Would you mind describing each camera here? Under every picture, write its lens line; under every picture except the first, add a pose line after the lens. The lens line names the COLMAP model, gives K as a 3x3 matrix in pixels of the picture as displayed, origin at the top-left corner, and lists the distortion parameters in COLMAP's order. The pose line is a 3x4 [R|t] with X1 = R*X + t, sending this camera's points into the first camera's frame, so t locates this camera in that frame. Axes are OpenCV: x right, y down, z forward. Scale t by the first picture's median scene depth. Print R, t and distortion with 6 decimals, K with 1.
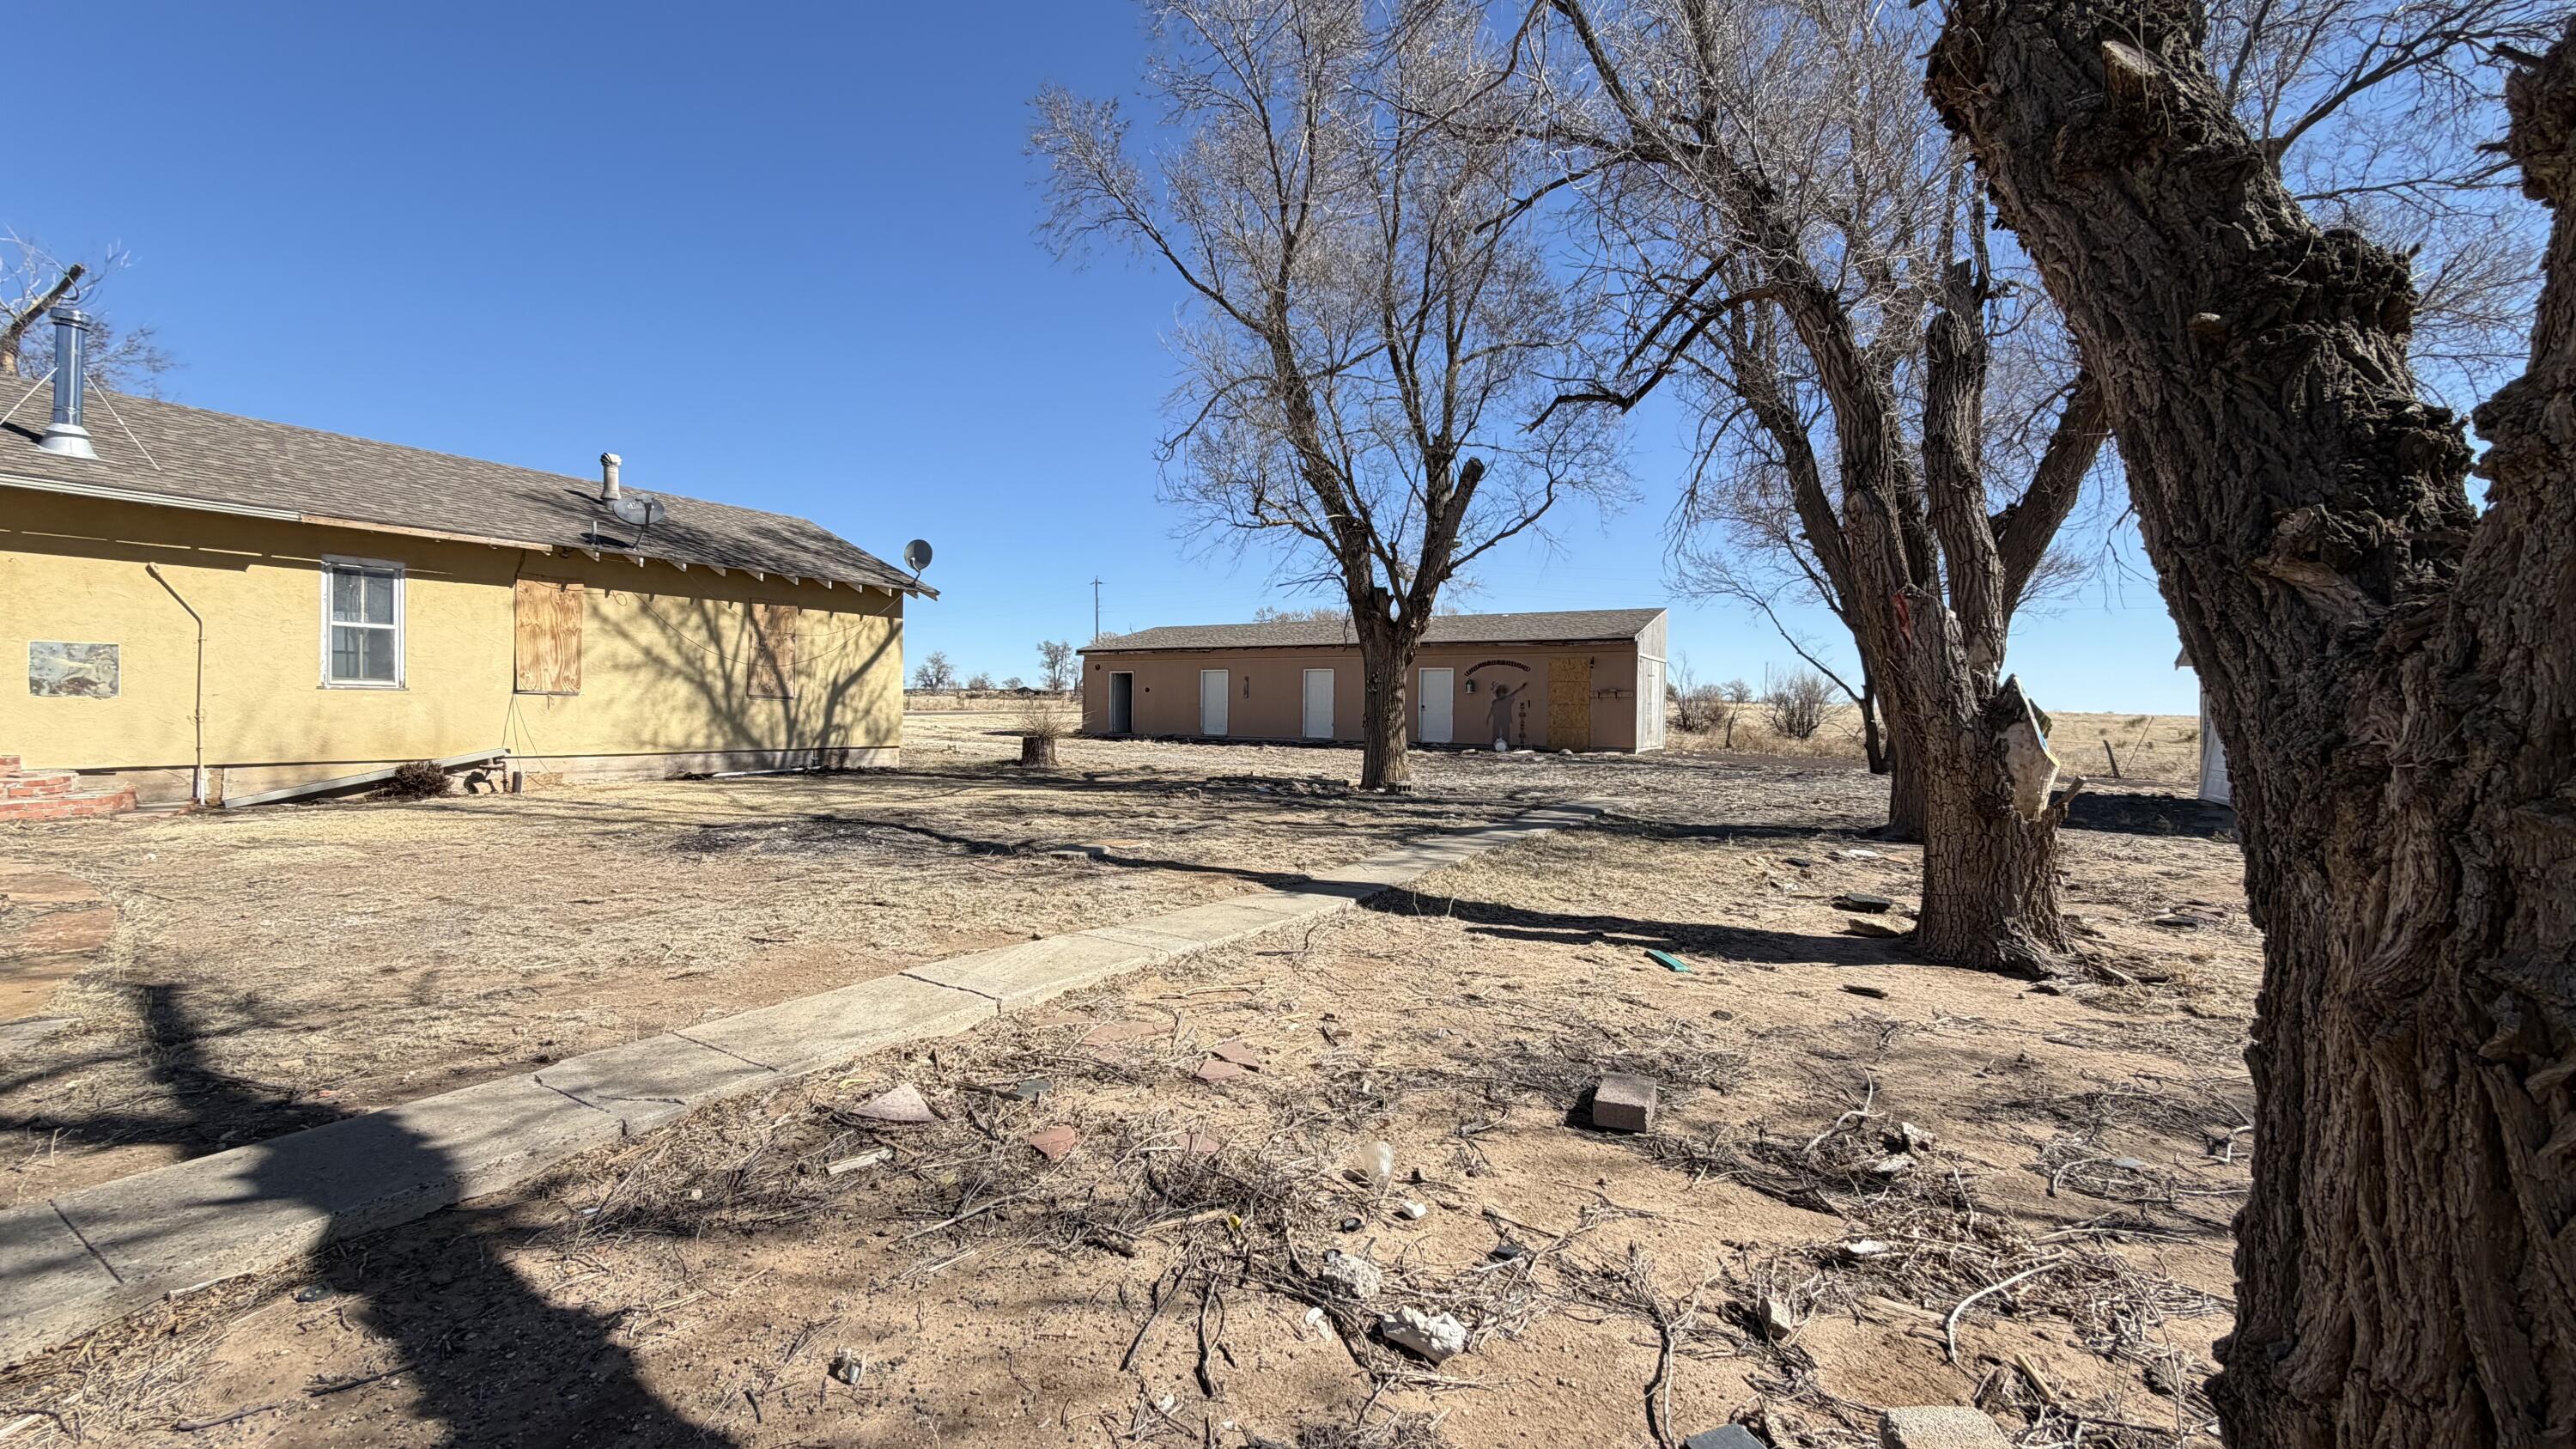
lens RADIAL K [[1026.7, 0, 1281.1], [0, 1026.7, 722.3], [0, 0, 1]] dist [-0.001193, 0.000323]
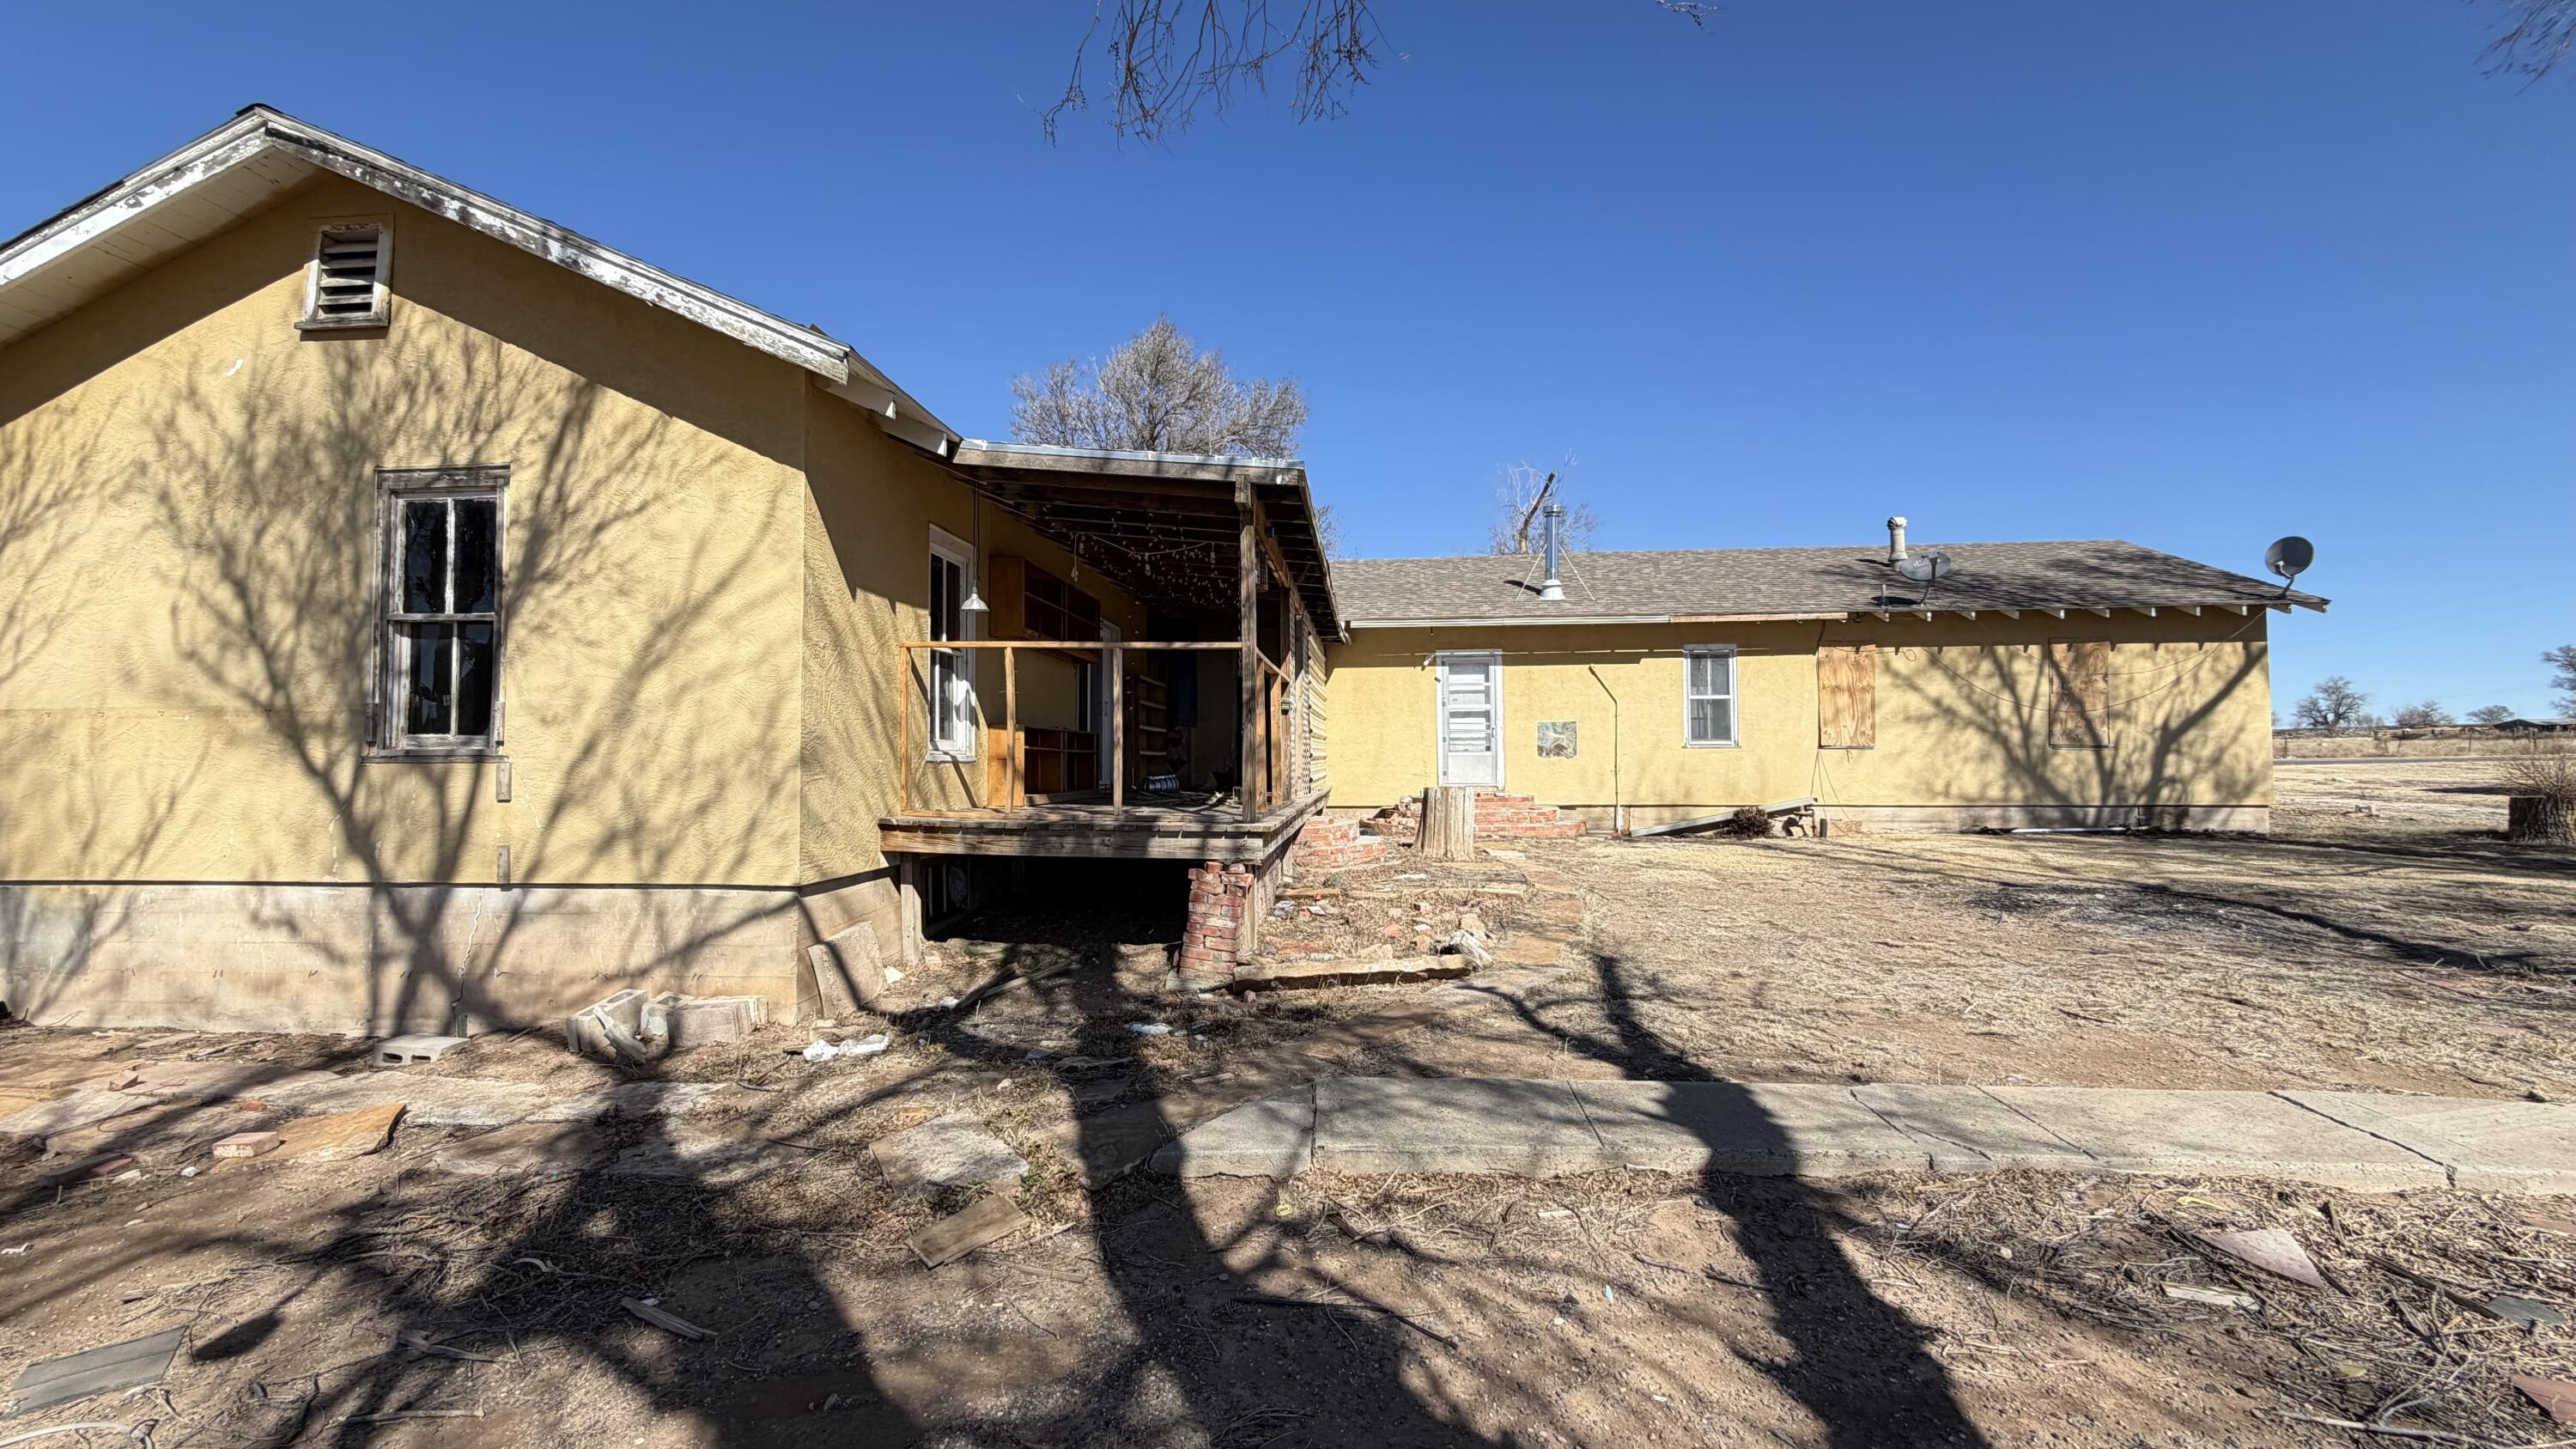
lens RADIAL K [[1026.7, 0, 1281.1], [0, 1026.7, 722.3], [0, 0, 1]] dist [-0.001193, 0.000323]
pose [[0.432999, -0.043787, -0.900330, 0.012698], [-0.000871, 0.998799, -0.048995, -0.001640], [0.901394, 0.021999, 0.432441, -0.021761]]
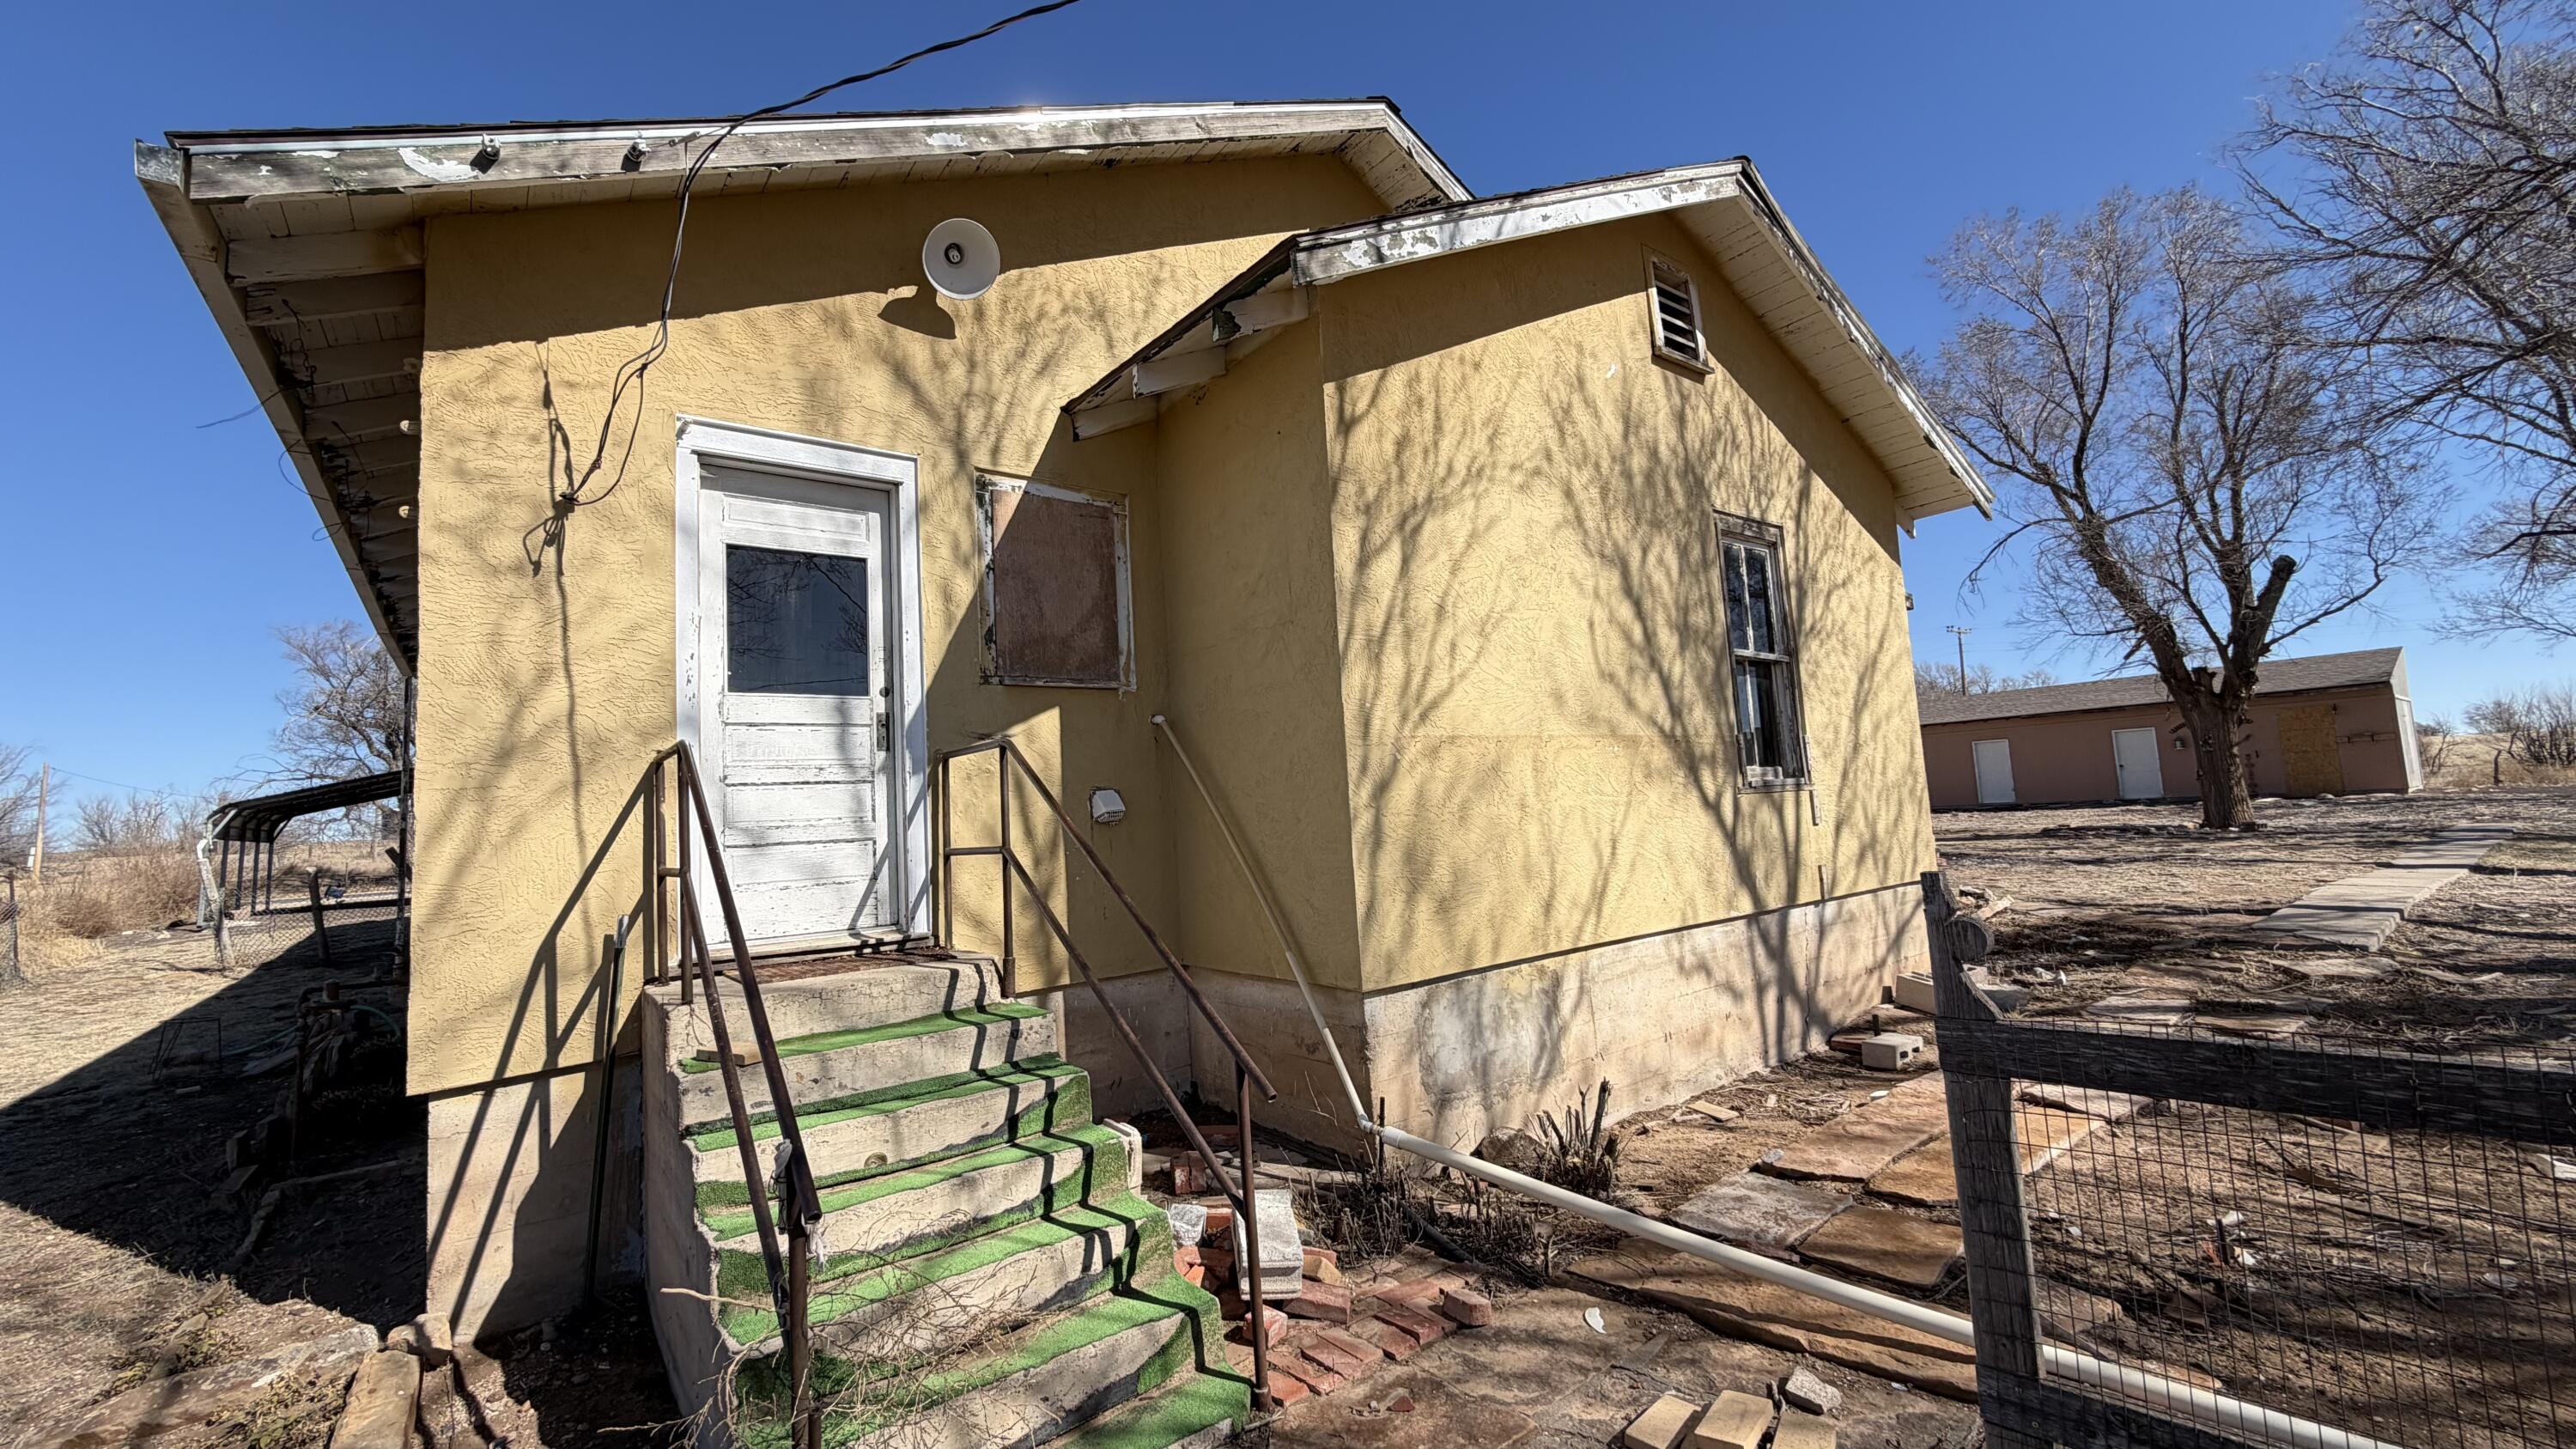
lens RADIAL K [[1026.7, 0, 1281.1], [0, 1026.7, 722.3], [0, 0, 1]] dist [-0.001193, 0.000323]
pose [[0.922665, -0.098133, -0.372907, -0.409808], [0.062567, 0.992359, -0.106341, -0.001399], [0.380493, 0.074785, 0.921755, -0.493244]]
